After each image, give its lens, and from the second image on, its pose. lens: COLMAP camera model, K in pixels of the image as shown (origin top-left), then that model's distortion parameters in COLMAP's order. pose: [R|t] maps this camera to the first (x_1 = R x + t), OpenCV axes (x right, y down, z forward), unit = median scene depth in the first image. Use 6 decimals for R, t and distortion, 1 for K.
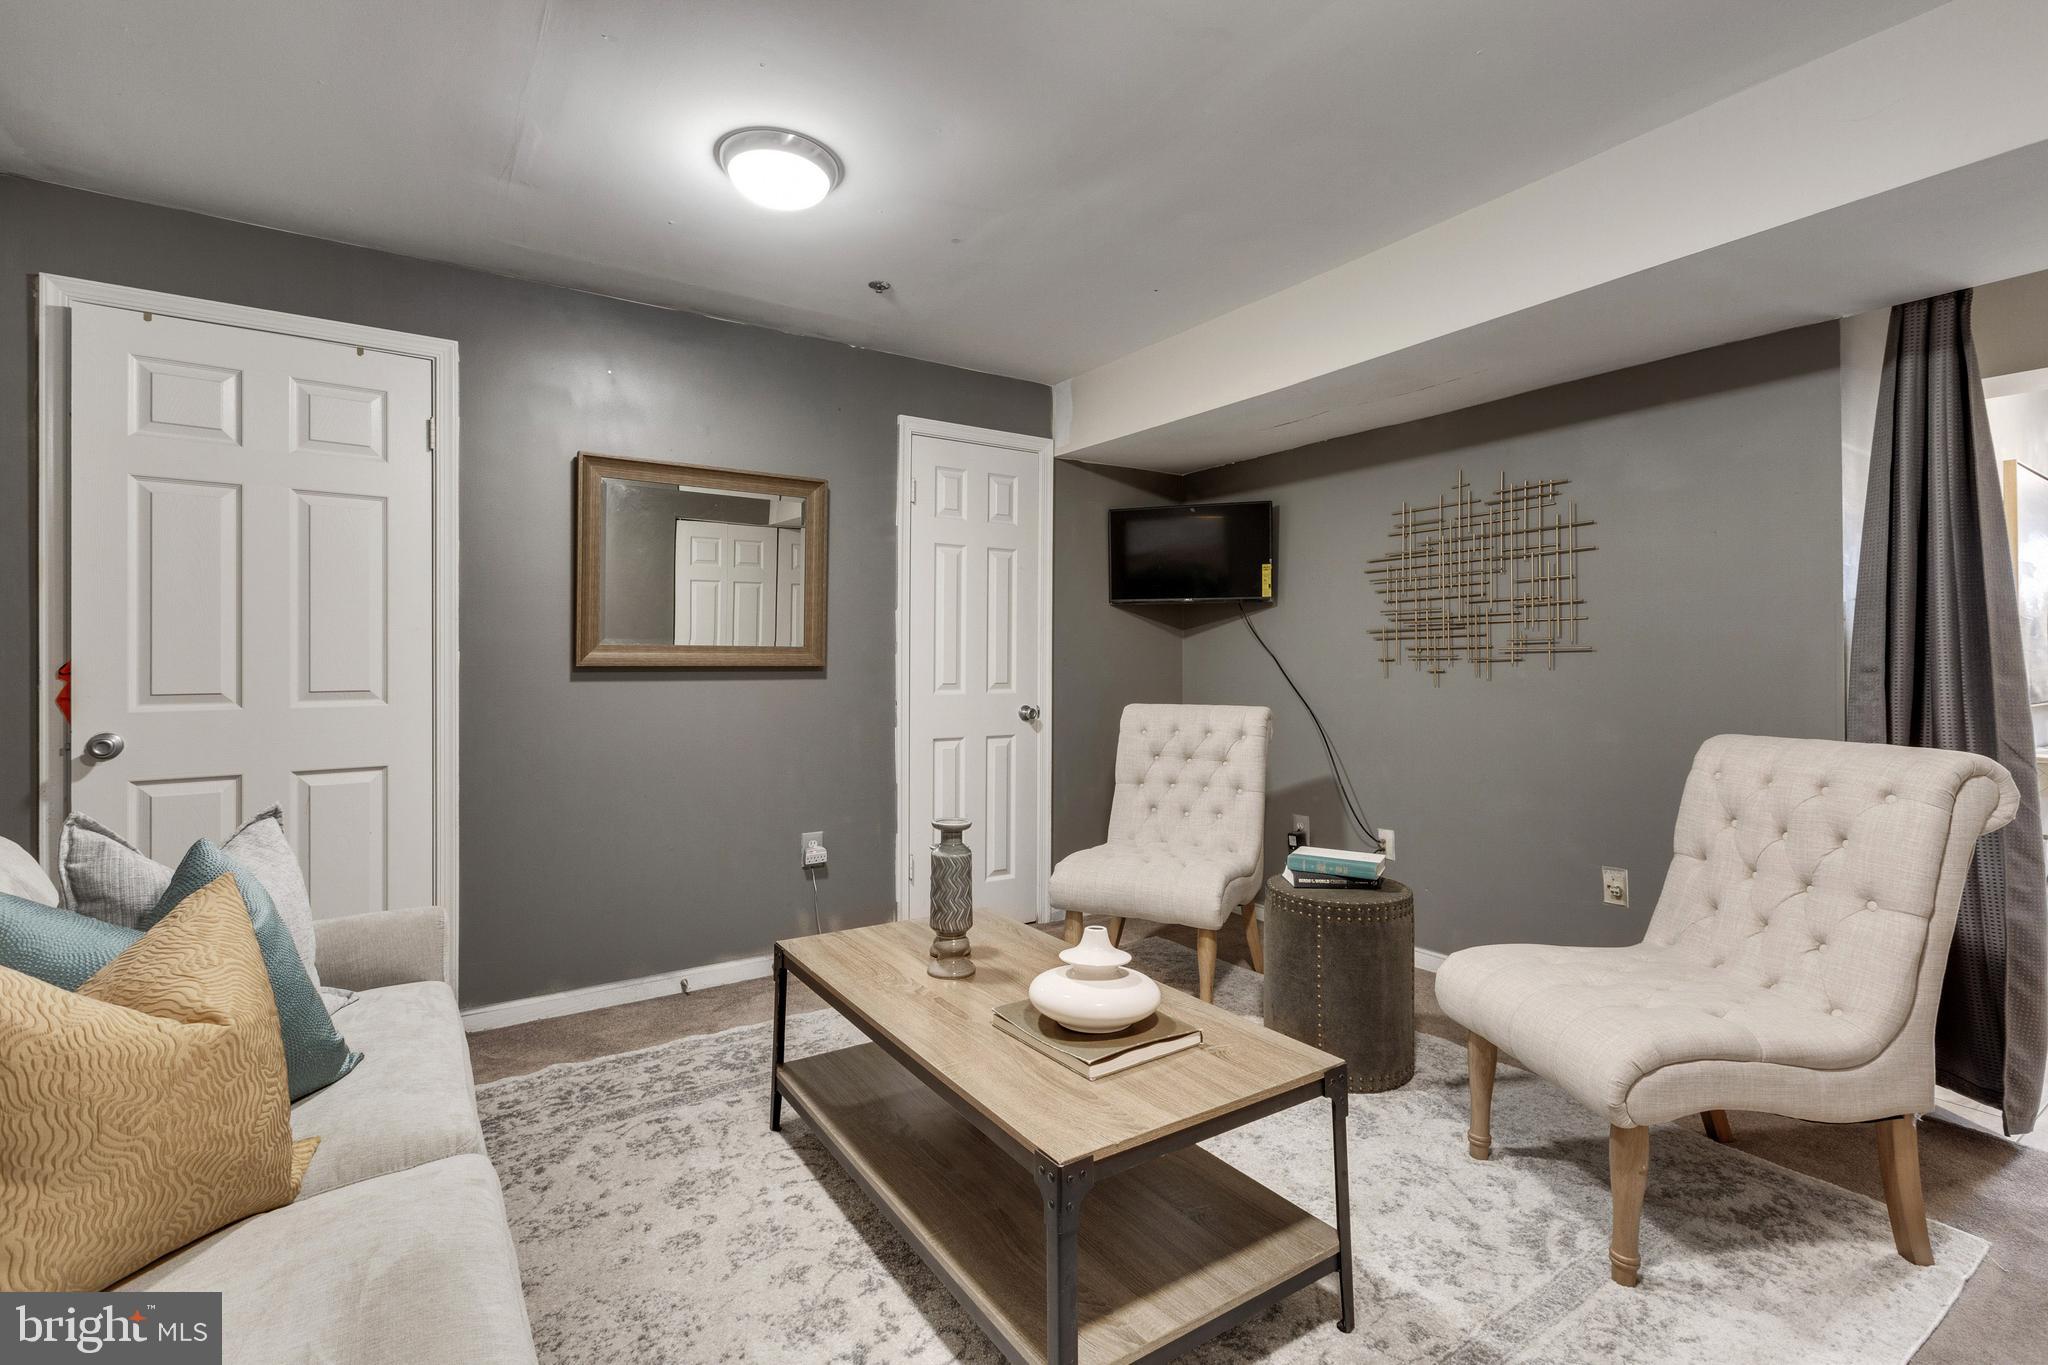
lens RADIAL K [[929.8, 0, 1017.1], [0, 929.8, 655.7], [0, 0, 1]] dist [0.001446, -0.000198]
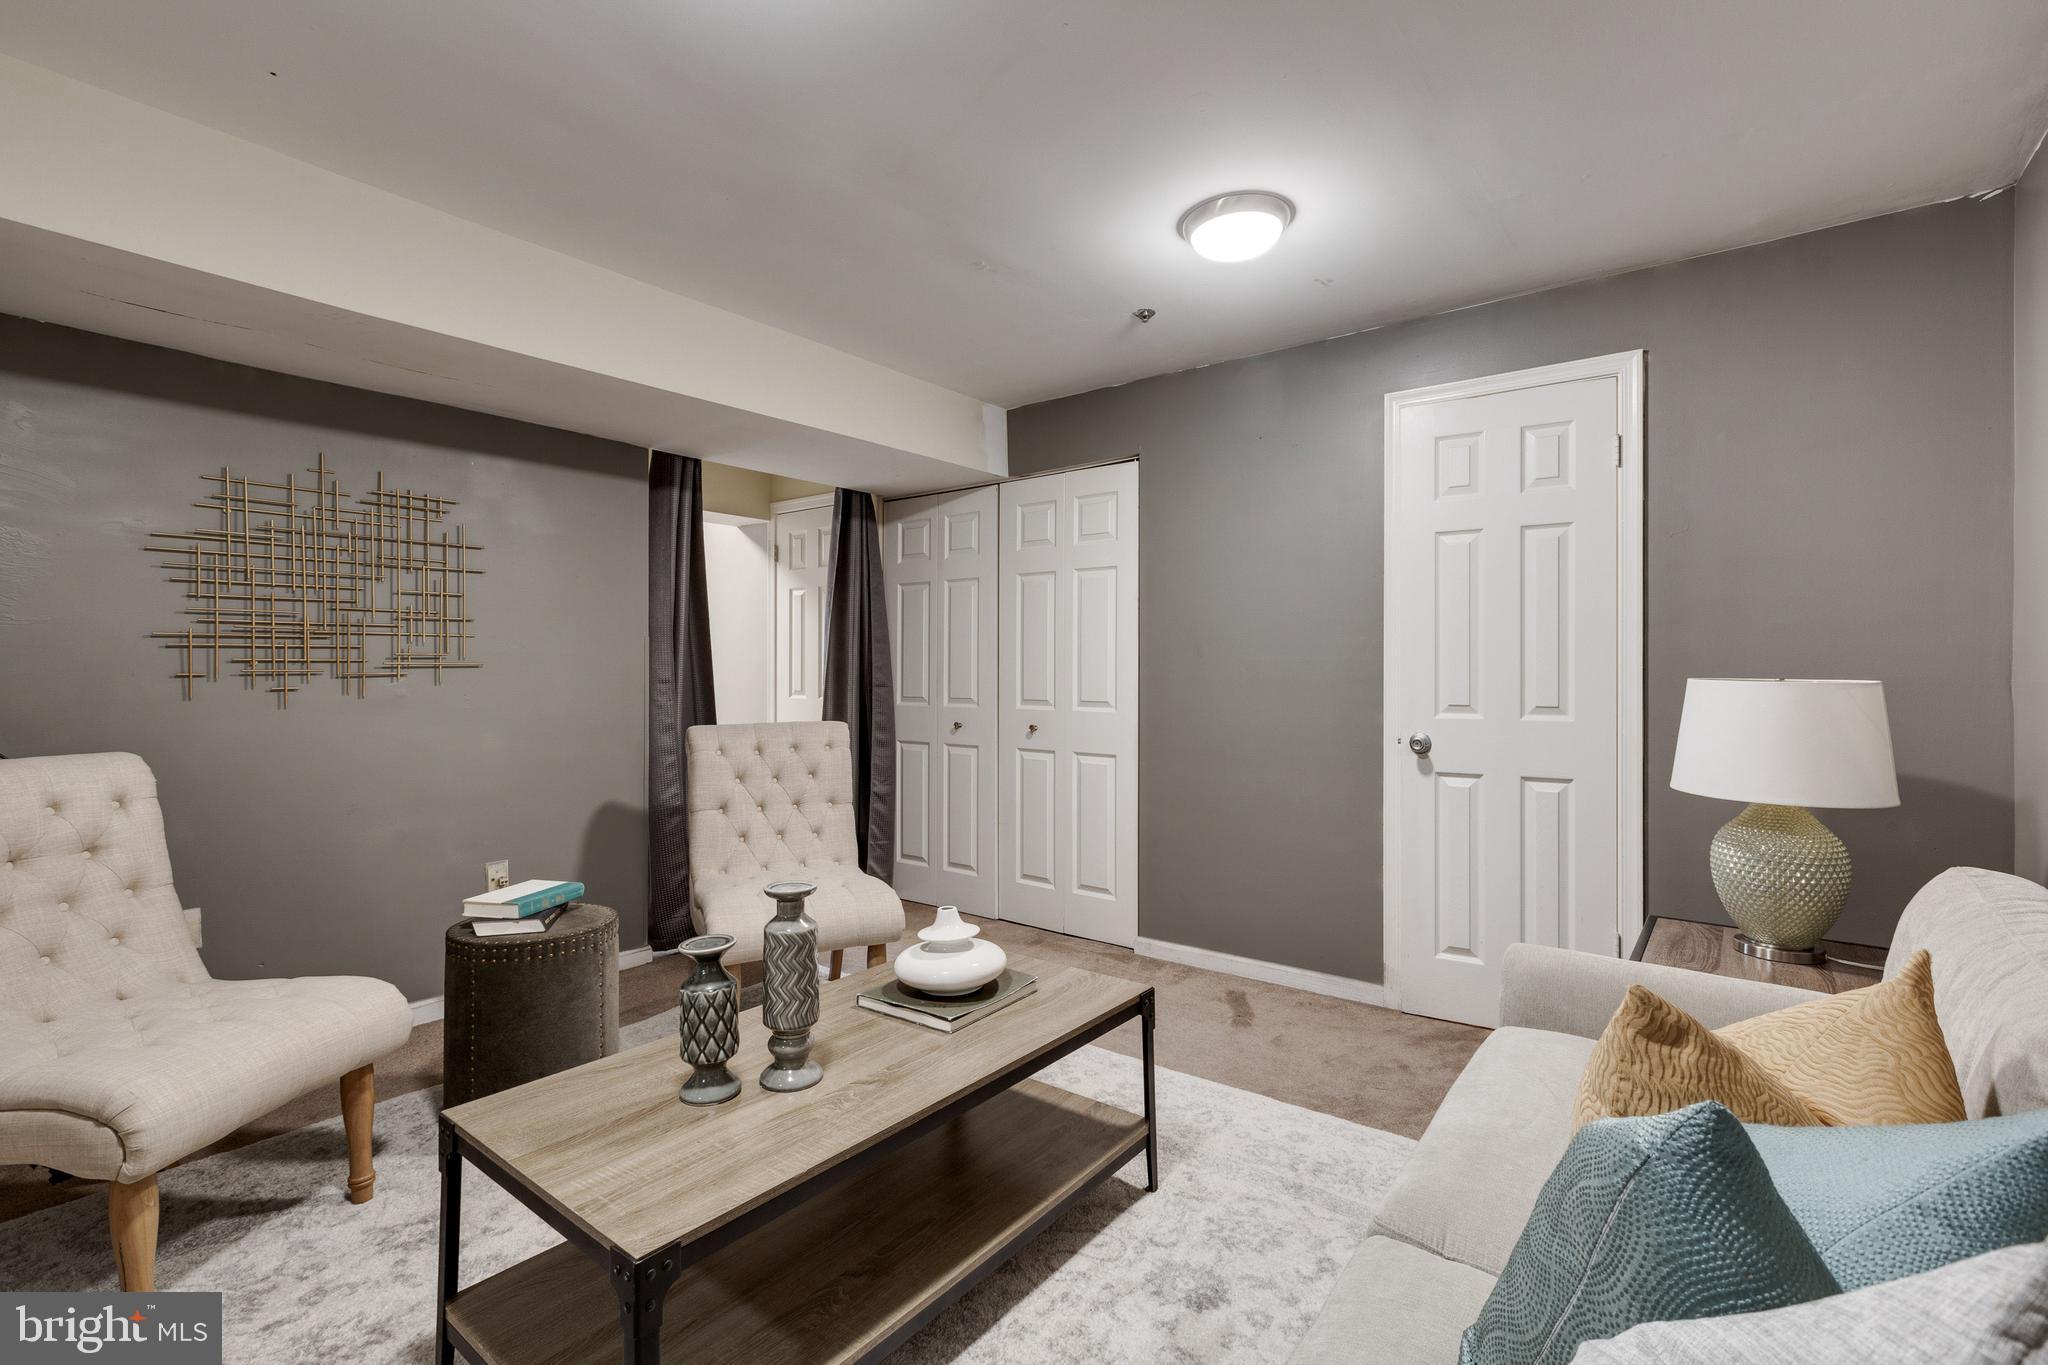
lens RADIAL K [[929.8, 0, 1028.1], [0, 929.8, 677.8], [0, 0, 1]] dist [0.001446, -0.000198]
pose [[-0.330343, -0.005078, 0.943847, -0.564054], [-0.004724, 0.999982, 0.003727, 0.000249], [-0.943849, -0.003227, -0.330361, 0.695799]]
